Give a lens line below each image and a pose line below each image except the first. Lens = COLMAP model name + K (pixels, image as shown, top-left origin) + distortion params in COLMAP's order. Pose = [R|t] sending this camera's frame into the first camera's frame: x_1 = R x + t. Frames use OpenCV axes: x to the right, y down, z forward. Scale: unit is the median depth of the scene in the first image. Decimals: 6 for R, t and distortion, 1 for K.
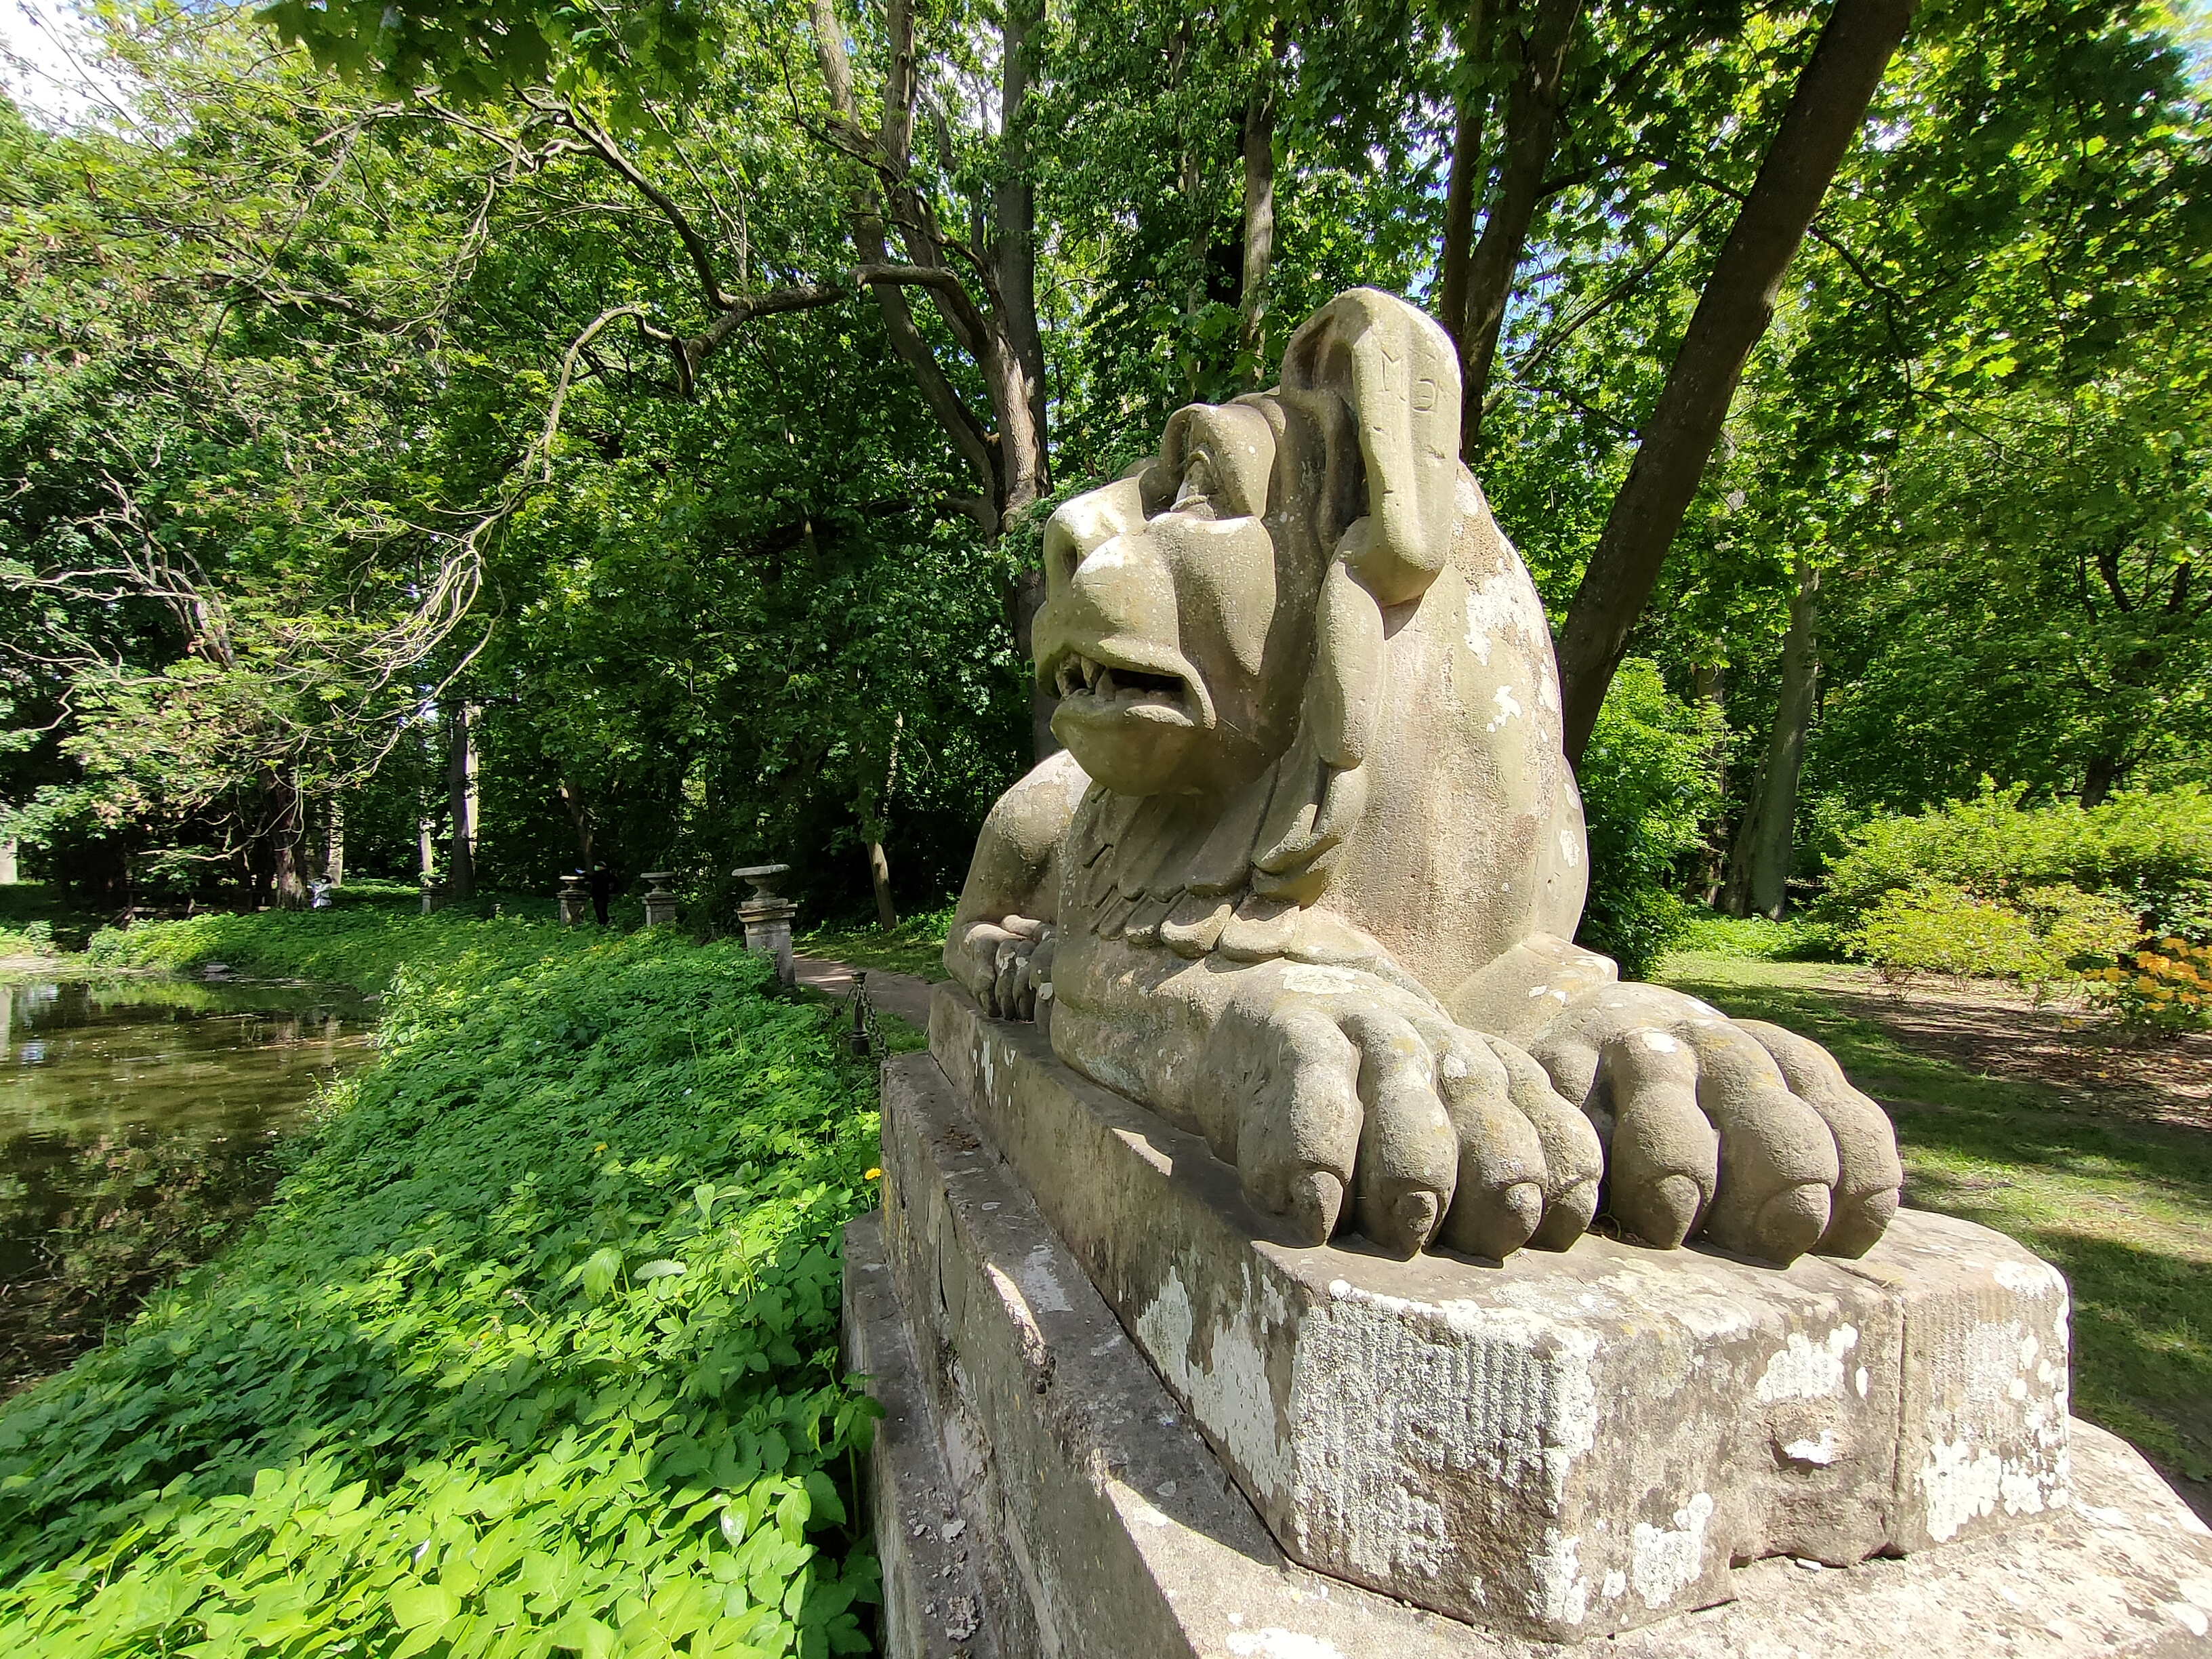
lens RADIAL K [[1047.3, 0, 1110.3], [0, 1047.3, 870.6], [0, 0, 1]] dist [-0.005427, 0.000011]
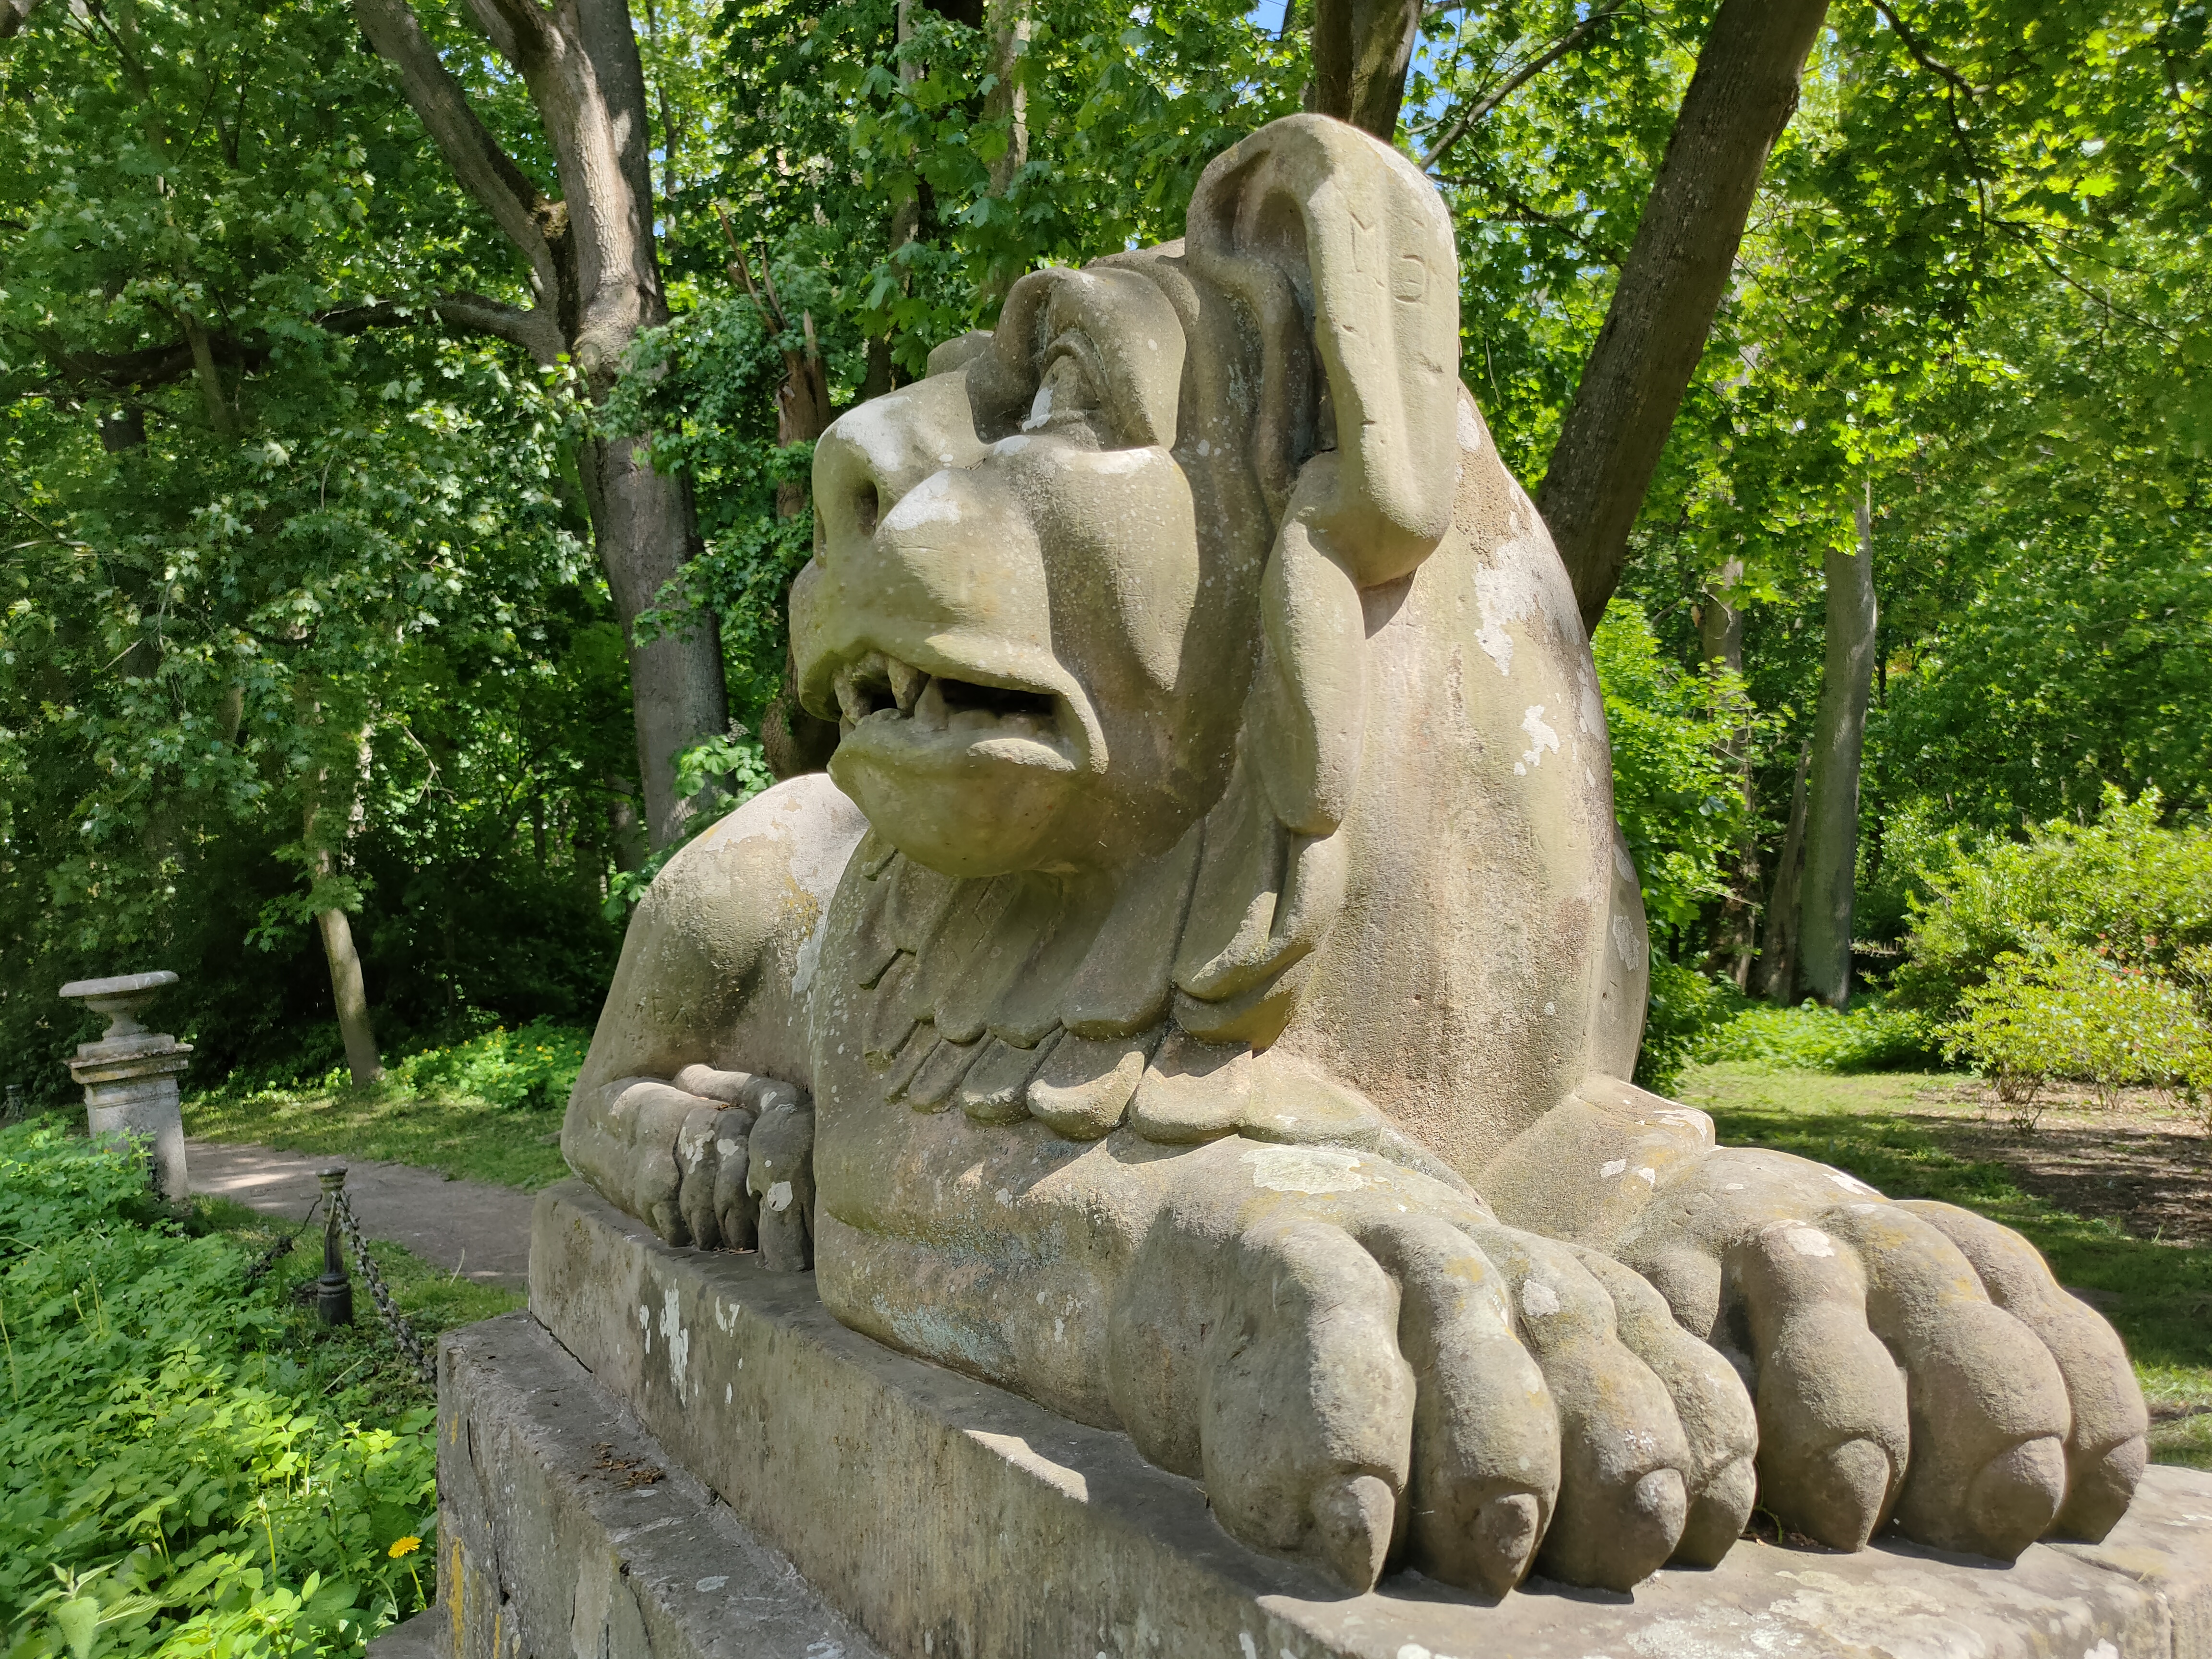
lens RADIAL K [[1805.4, 0, 1106.0], [0, 1805.4, 829.5], [0, 0, 1]] dist [0.034264, -0.021193]
pose [[0.981355, -0.016685, 0.191477, -0.112358], [0.029395, 0.997534, -0.063728, -0.031950], [-0.189941, 0.068168, 0.979426, -0.070620]]
